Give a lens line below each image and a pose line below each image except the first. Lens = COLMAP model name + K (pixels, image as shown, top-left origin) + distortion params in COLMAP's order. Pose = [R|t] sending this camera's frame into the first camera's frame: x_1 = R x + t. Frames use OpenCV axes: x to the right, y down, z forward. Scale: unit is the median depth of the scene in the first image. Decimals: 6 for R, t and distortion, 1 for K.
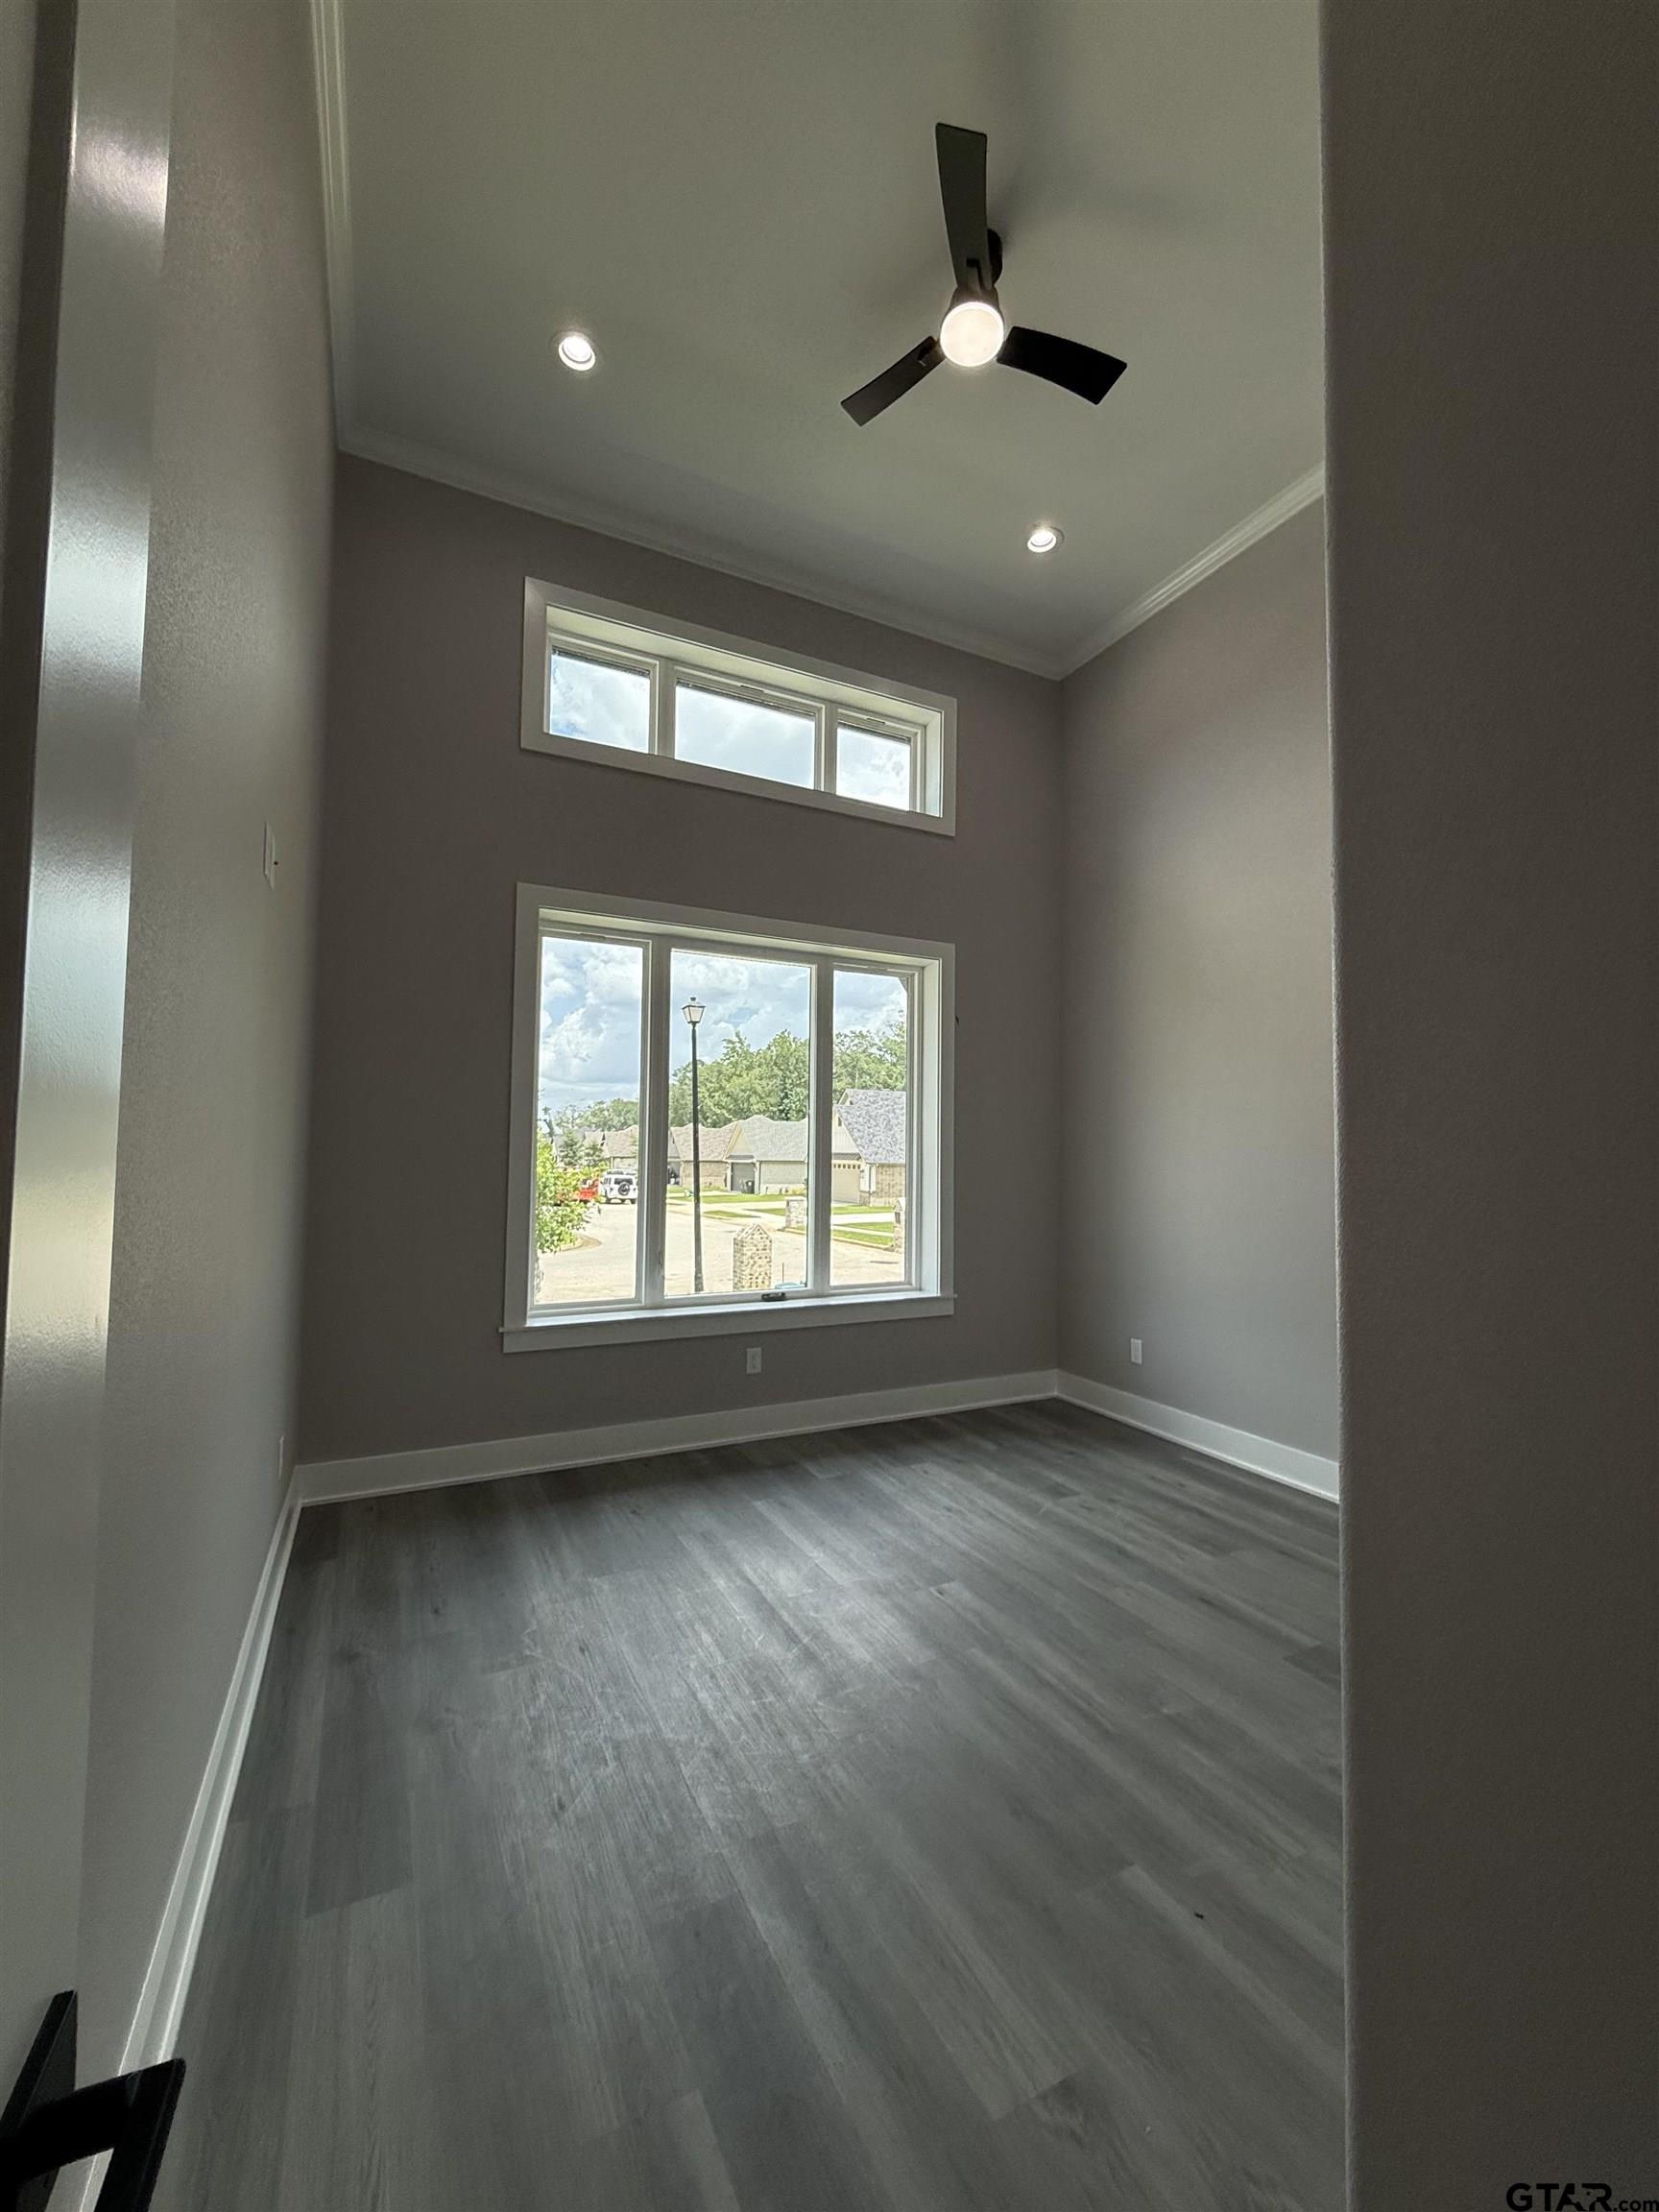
lens RADIAL K [[881.3, 0, 829.2], [0, 881.3, 1112.9], [0, 0, 1]] dist [-0.000988, -0.000306]
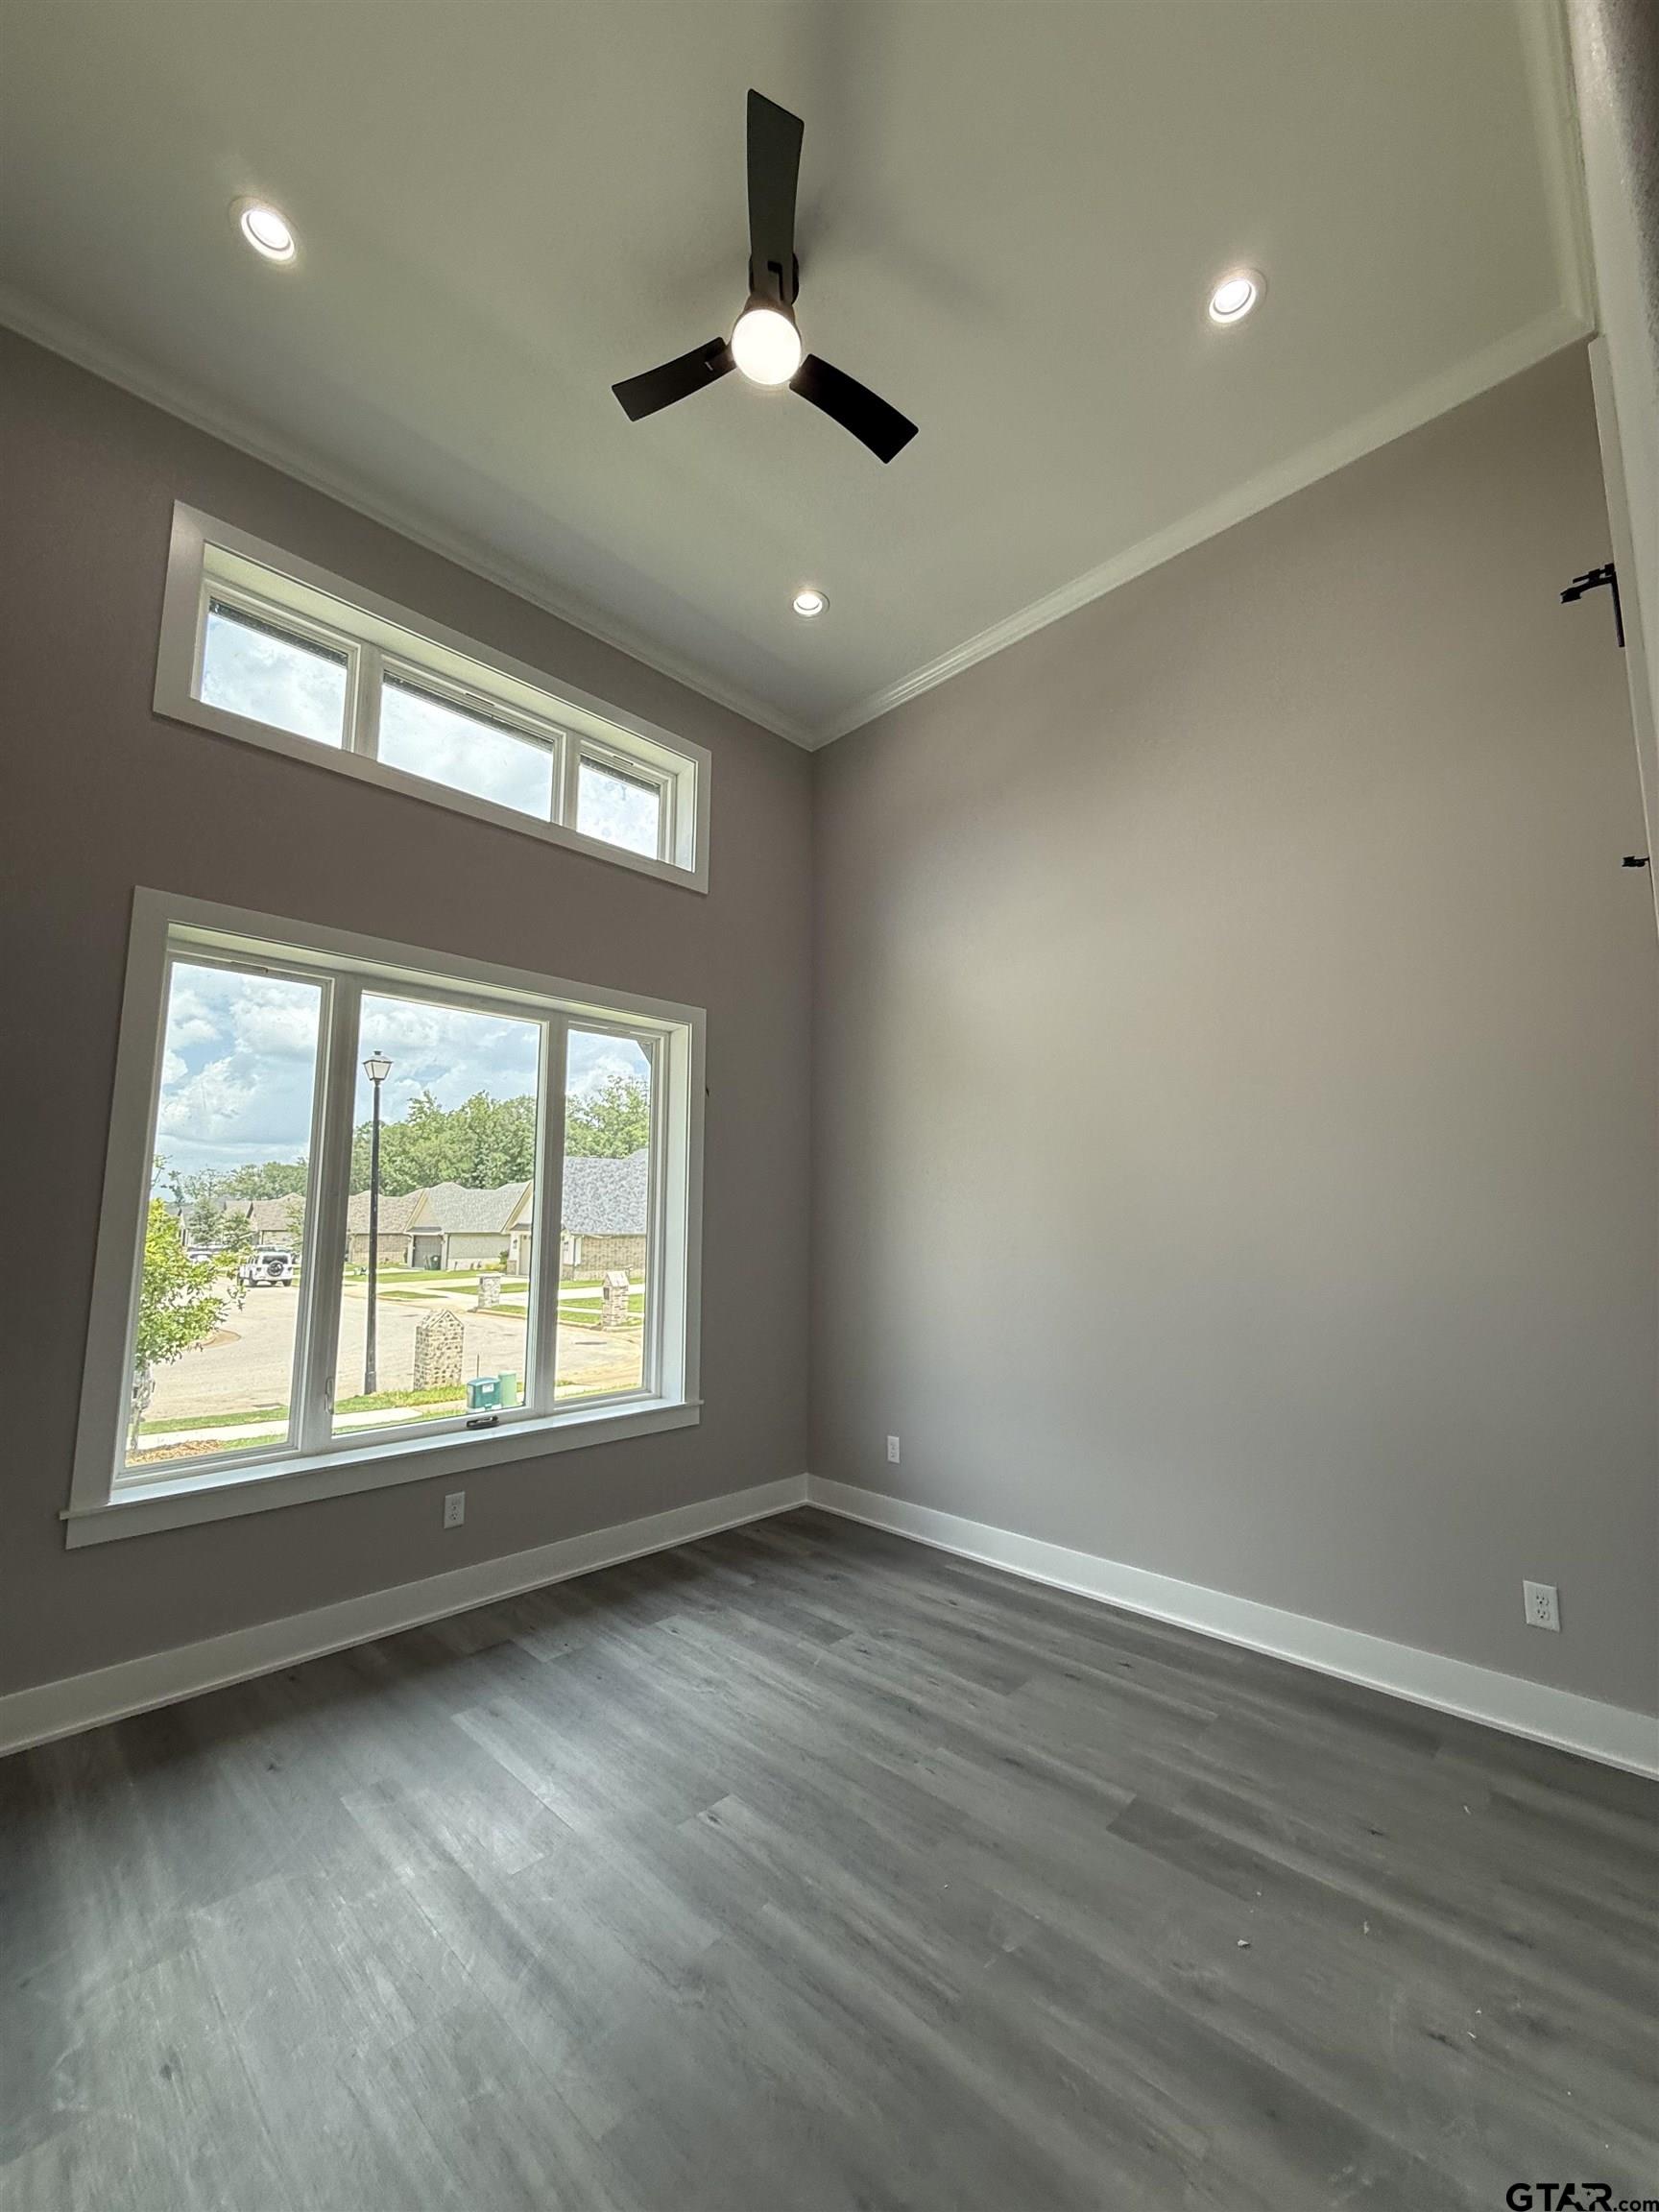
lens RADIAL K [[881.3, 0, 829.2], [0, 881.3, 1112.9], [0, 0, 1]] dist [-0.000988, -0.000306]
pose [[0.946842, 0.029601, 0.320335, -0.033285], [-0.004959, 0.996982, -0.077469, -0.016757], [-0.321662, 0.071763, 0.944131, 0.127363]]
